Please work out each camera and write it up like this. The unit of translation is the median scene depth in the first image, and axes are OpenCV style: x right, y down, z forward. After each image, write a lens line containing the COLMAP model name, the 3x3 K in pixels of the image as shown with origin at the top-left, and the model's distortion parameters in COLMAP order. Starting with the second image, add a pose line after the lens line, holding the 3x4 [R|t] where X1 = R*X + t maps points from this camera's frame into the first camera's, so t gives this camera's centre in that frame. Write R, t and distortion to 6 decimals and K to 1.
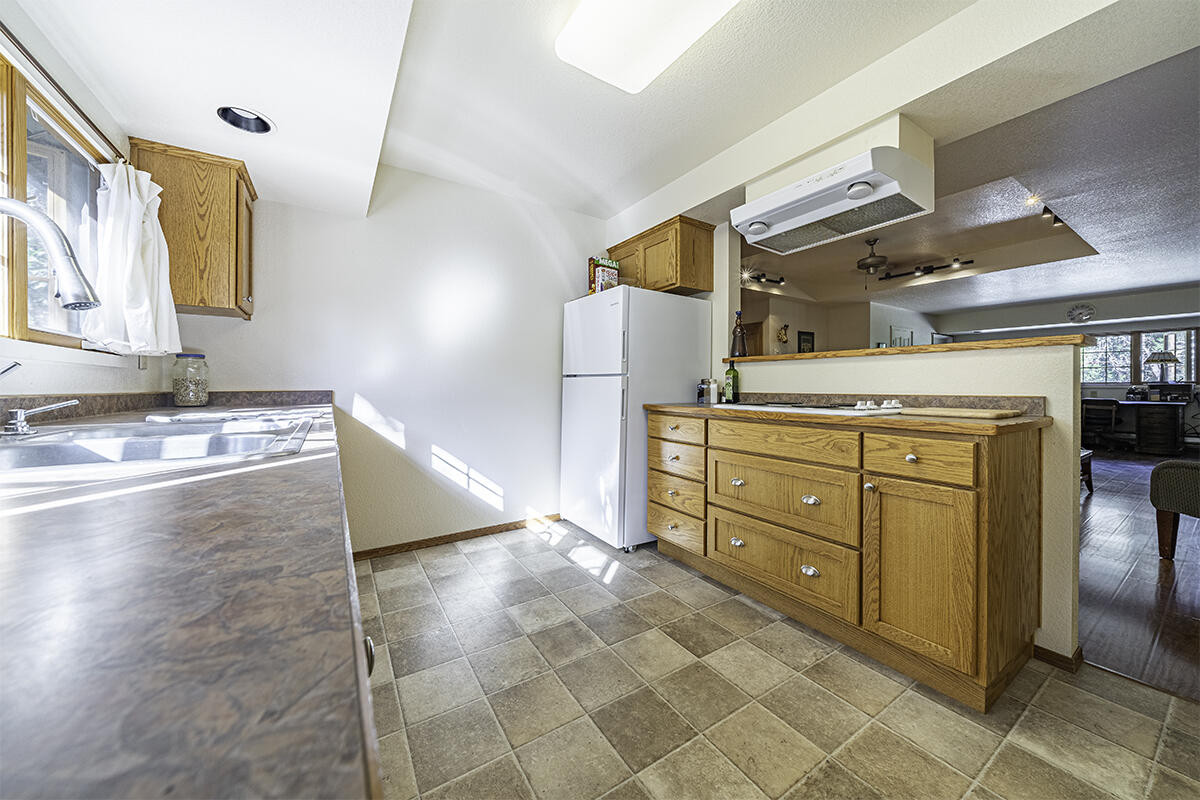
lens RADIAL K [[420.4, 0, 600.4], [0, 420.4, 384.8], [0, 0, 1]] dist [-0.000008, 0.000007]
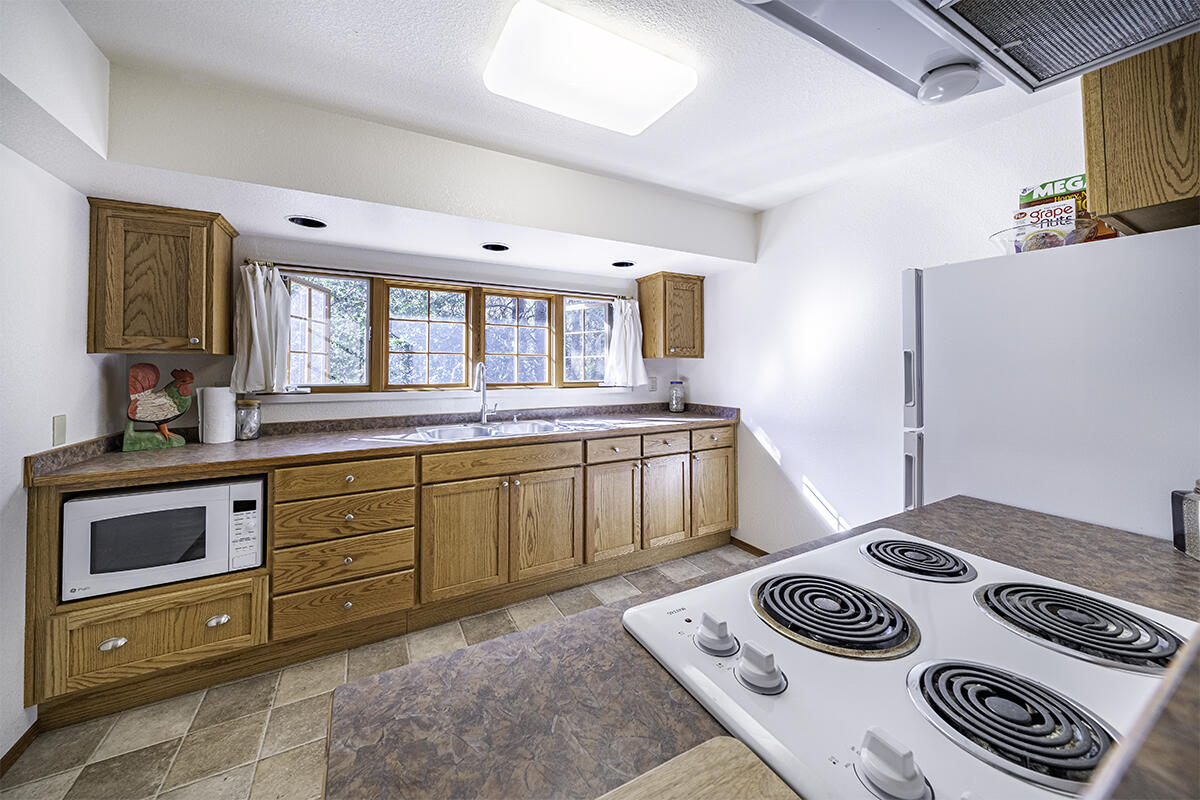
lens RADIAL K [[436.6, 0, 599.4], [0, 436.6, 357.8], [0, 0, 1]] dist [0.000032, -0.000002]
pose [[-0.060266, -0.014021, -0.998084, 0.861582], [0.000003, 0.999901, -0.014046, -0.147031], [0.998182, -0.000850, -0.060260, 0.798938]]
